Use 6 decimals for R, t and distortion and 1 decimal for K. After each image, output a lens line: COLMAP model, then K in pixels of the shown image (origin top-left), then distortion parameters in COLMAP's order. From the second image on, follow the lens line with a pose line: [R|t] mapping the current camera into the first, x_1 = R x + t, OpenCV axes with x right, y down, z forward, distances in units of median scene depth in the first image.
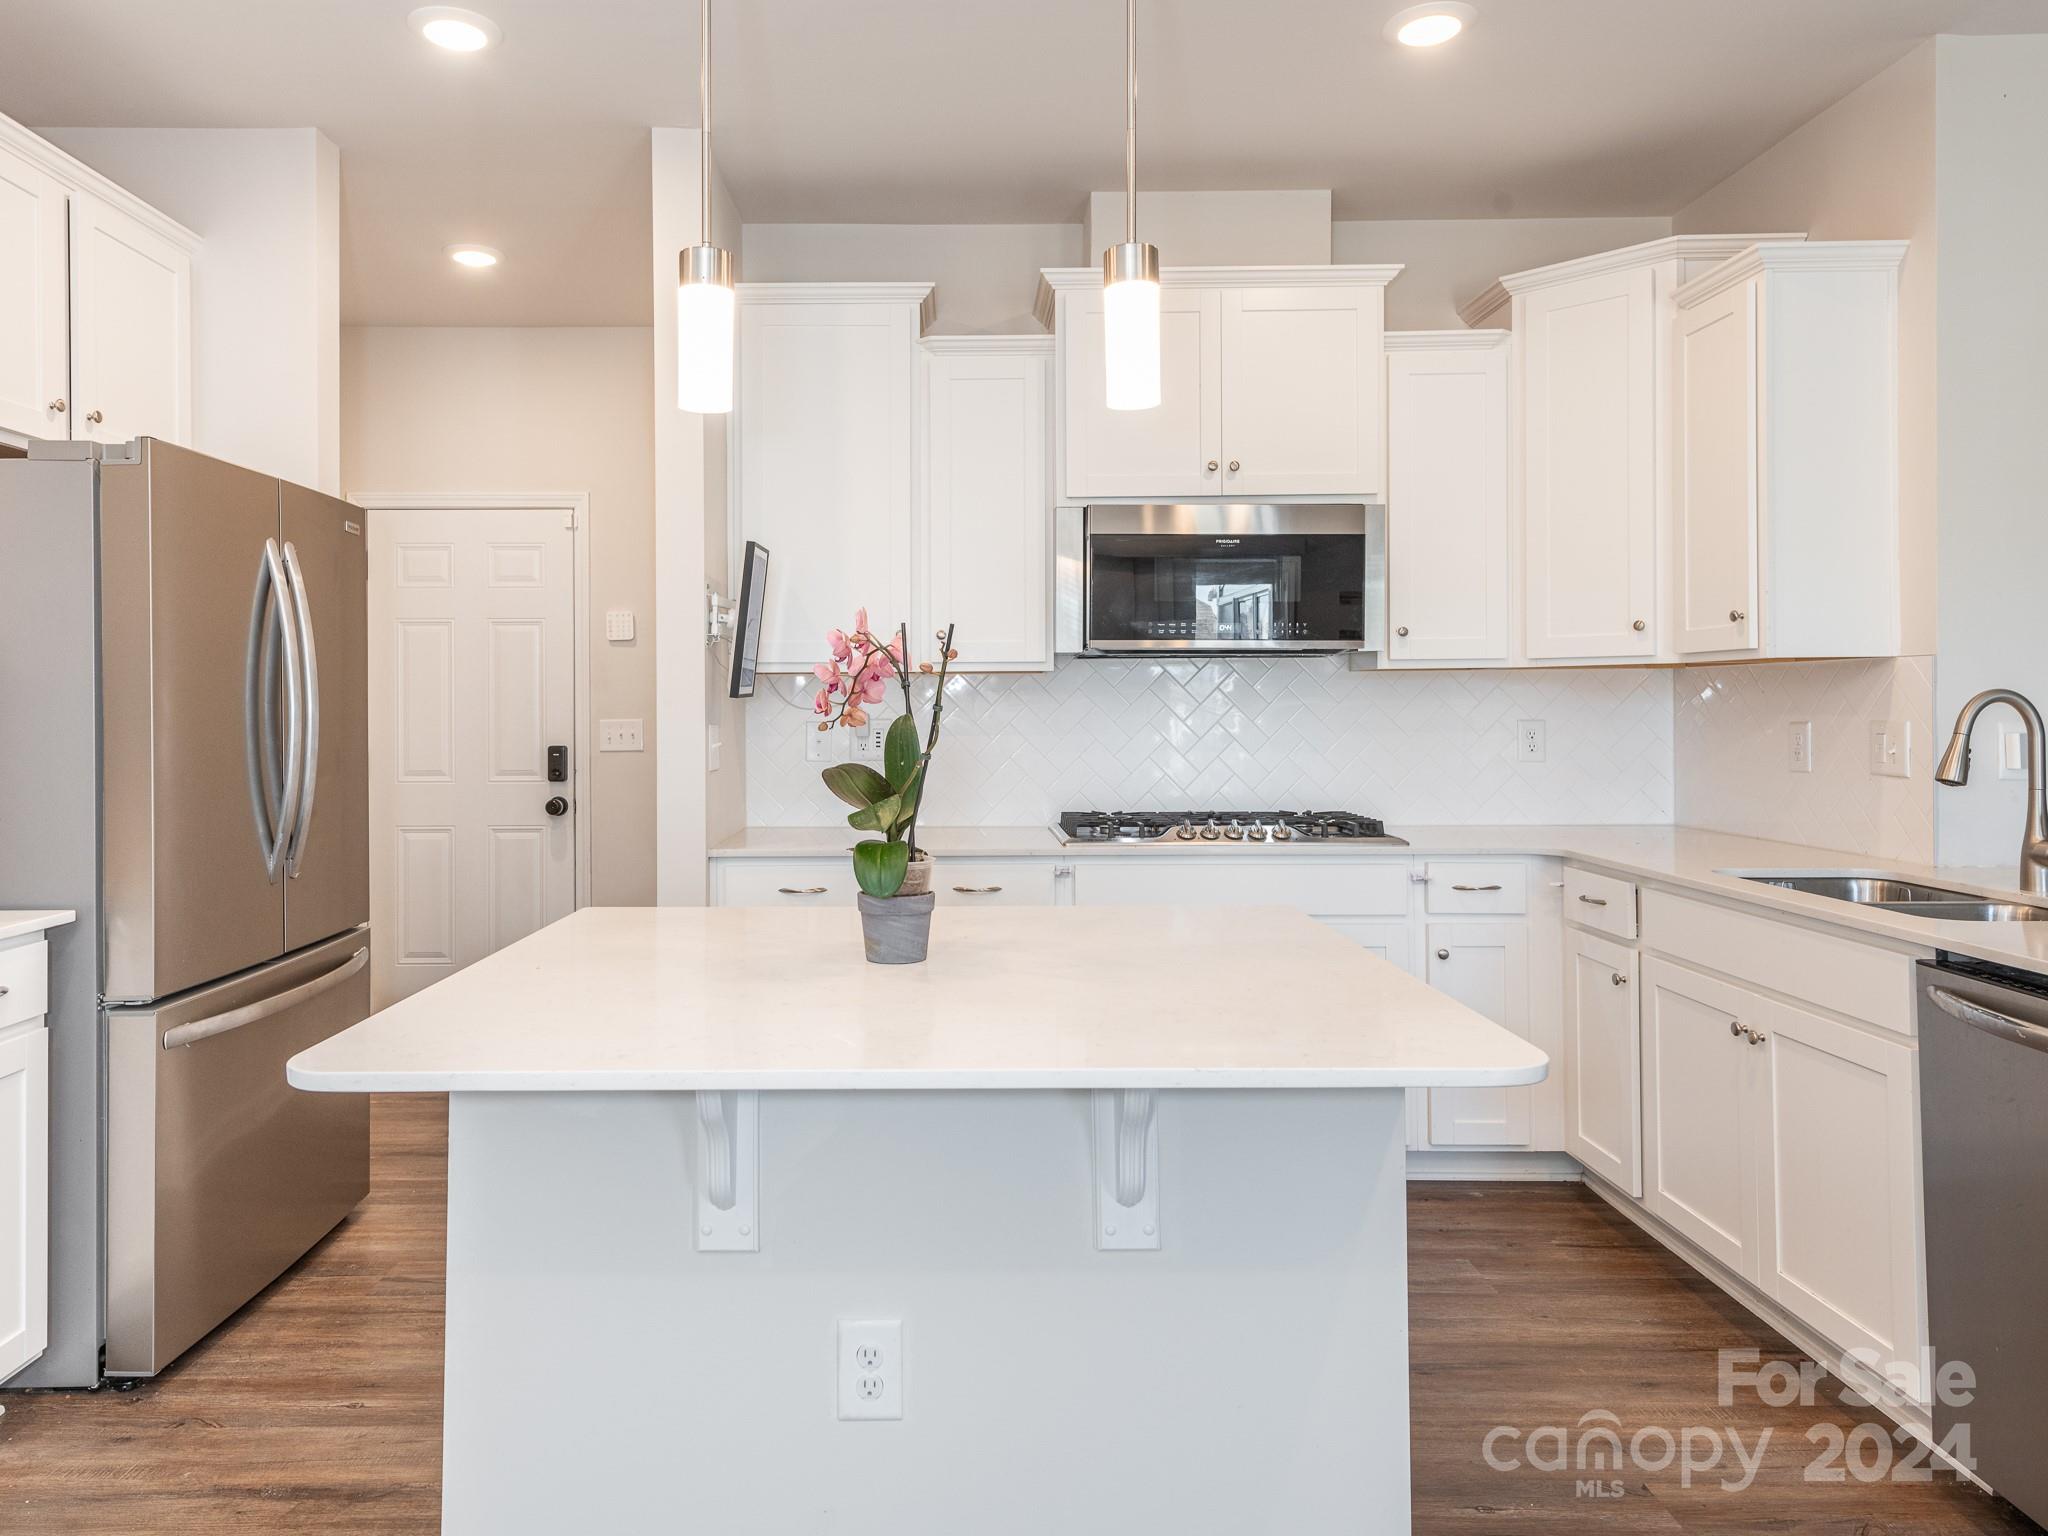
lens RADIAL K [[1322.7, 0, 939.3], [0, 1322.7, 702.7], [0, 0, 1]] dist [0.032613, -0.015606]
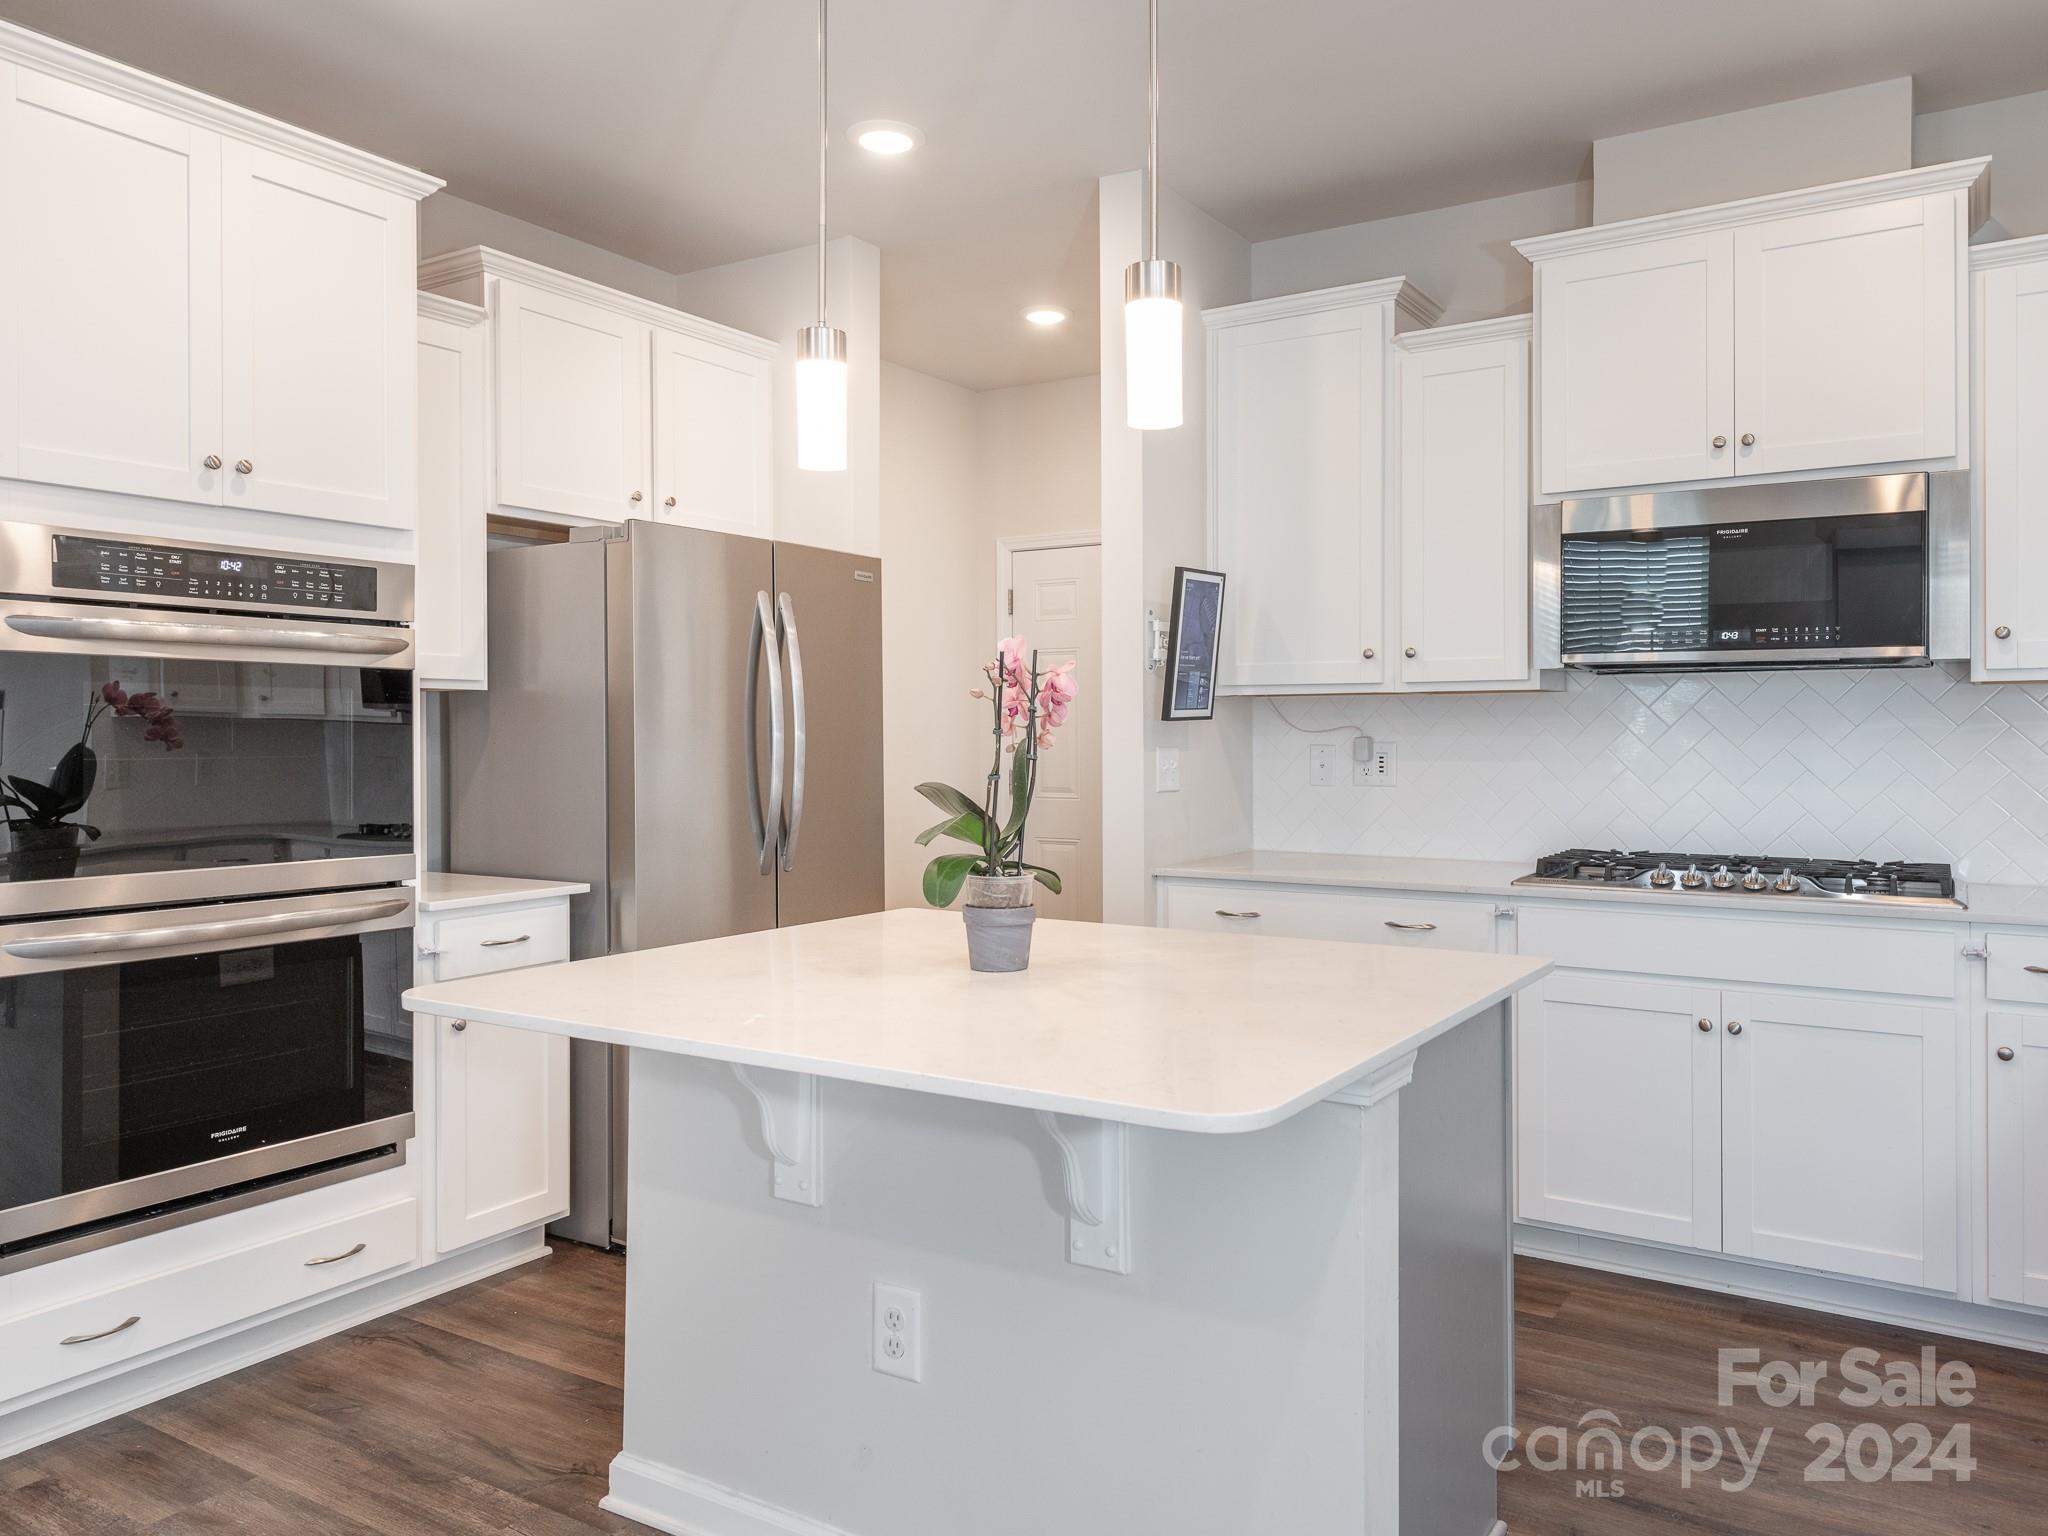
lens RADIAL K [[1415.2, 0, 1144.5], [0, 1415.2, 732.2], [0, 0, 1]] dist [0.004363, -0.001200]
pose [[0.866706, 0.001631, -0.498816, 0.367000], [0.000822, 0.999989, 0.004698, -0.000072], [0.498818, -0.004482, 0.866695, 0.046629]]
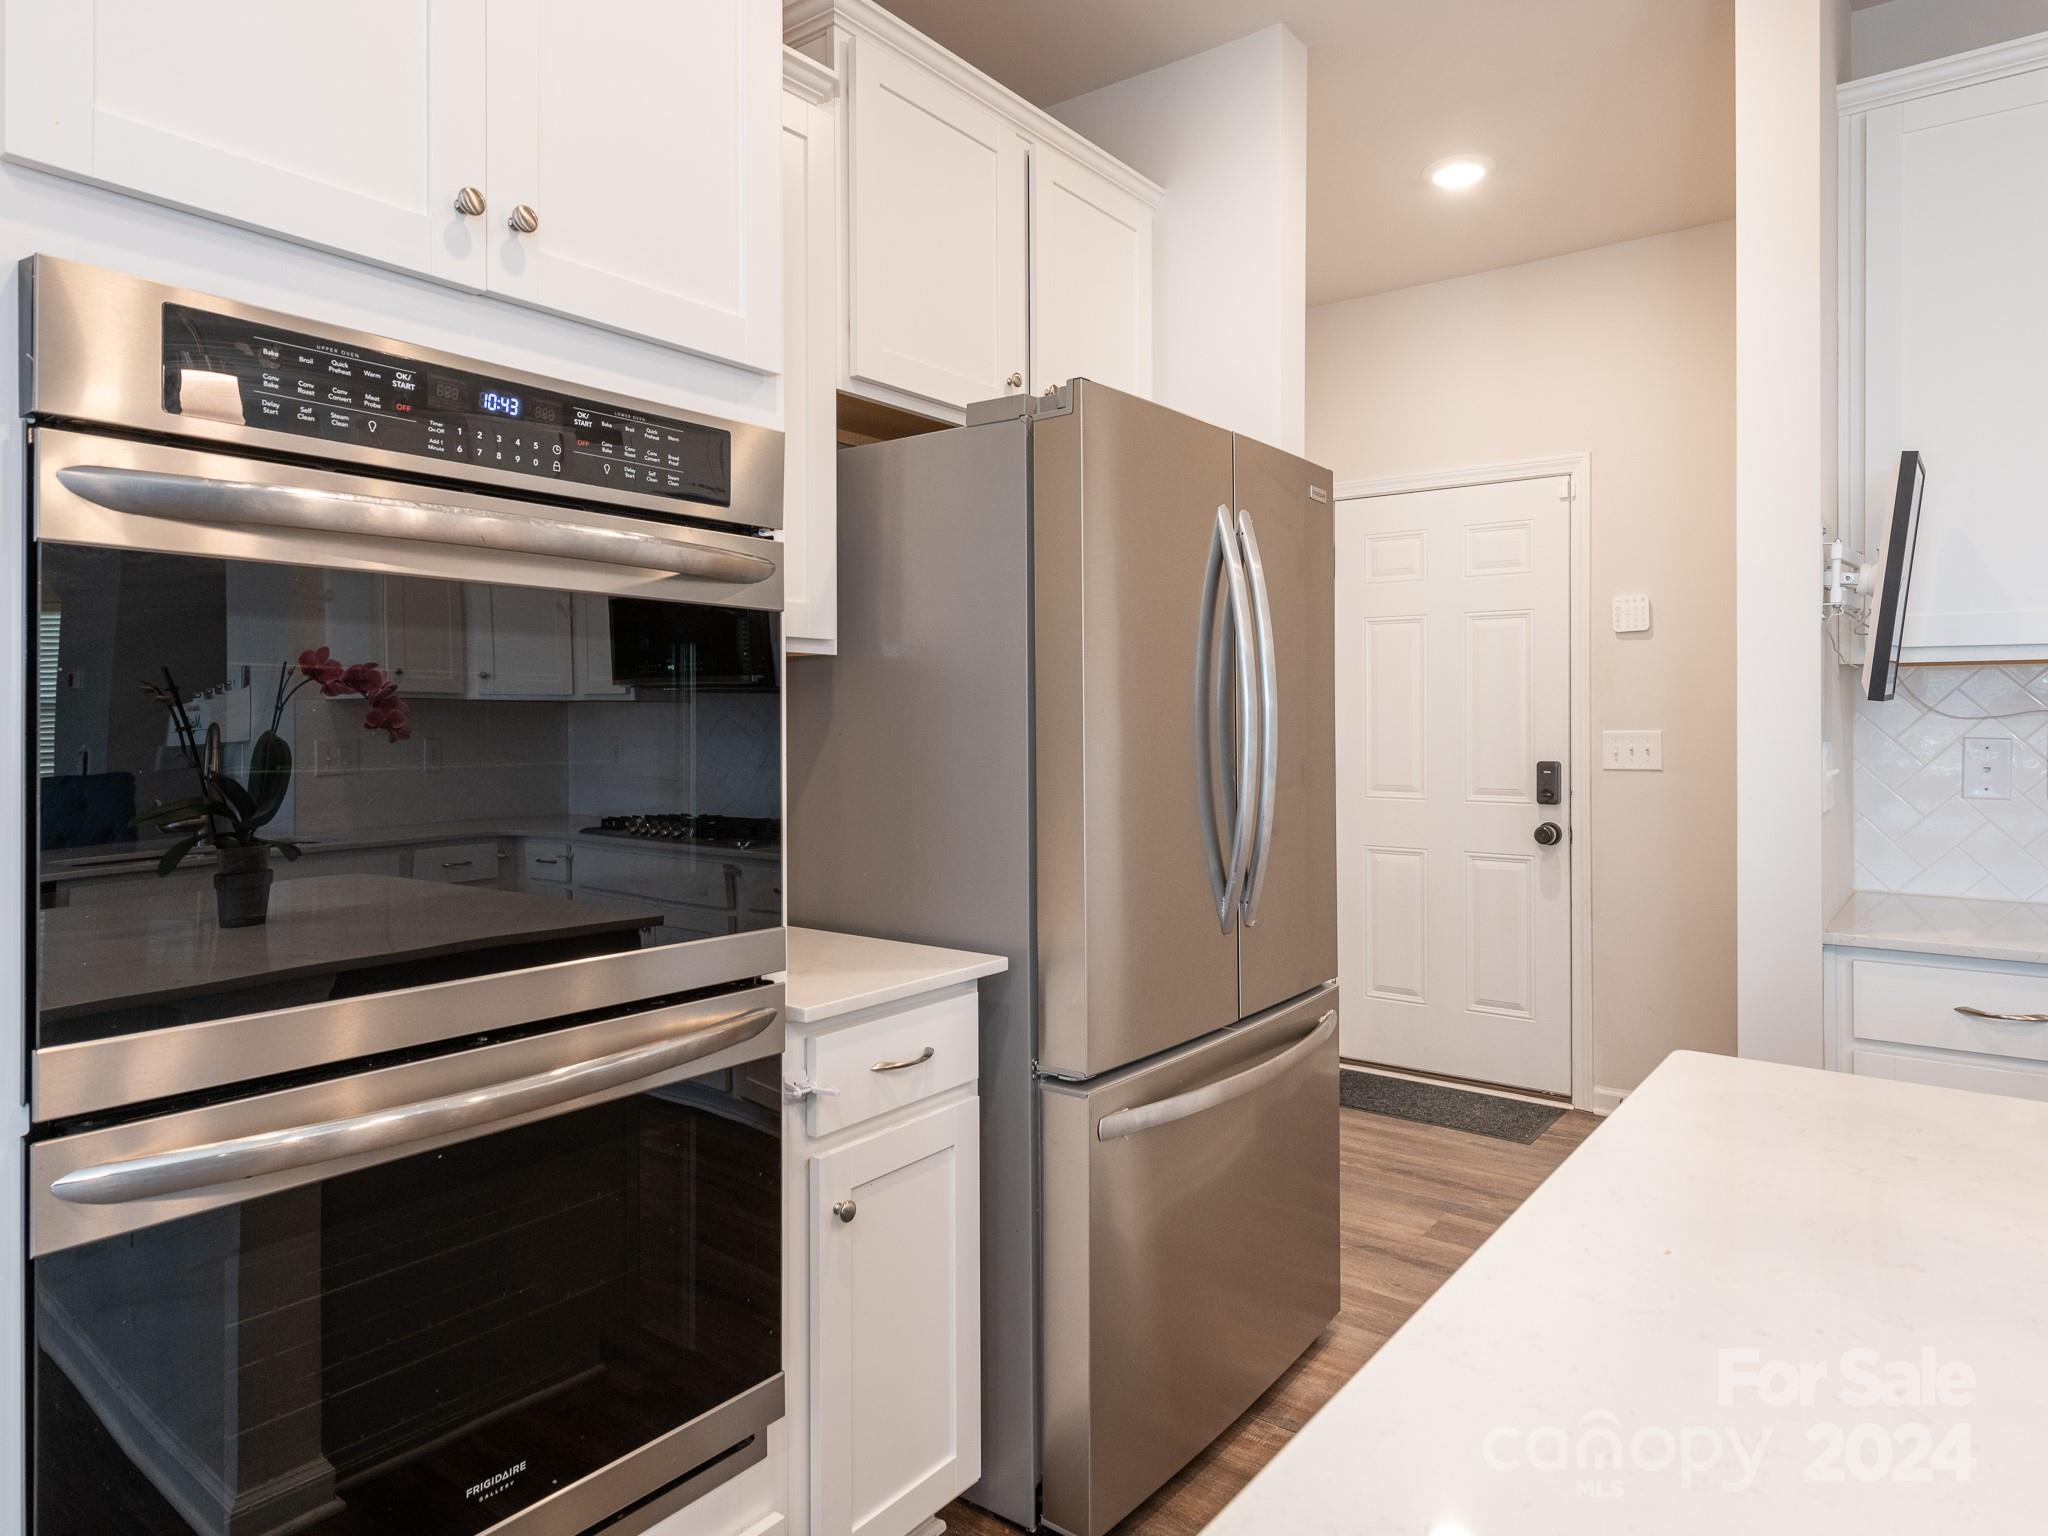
lens RADIAL K [[1229.2, 0, 1032.9], [0, 1229.2, 717.6], [0, 0, 1]] dist [0.008652, -0.000385]
pose [[0.798527, 0.002261, -0.601954, -0.121353], [0.001001, 0.999987, 0.005084, 0.001090], [0.601958, -0.004662, 0.798514, 0.280270]]
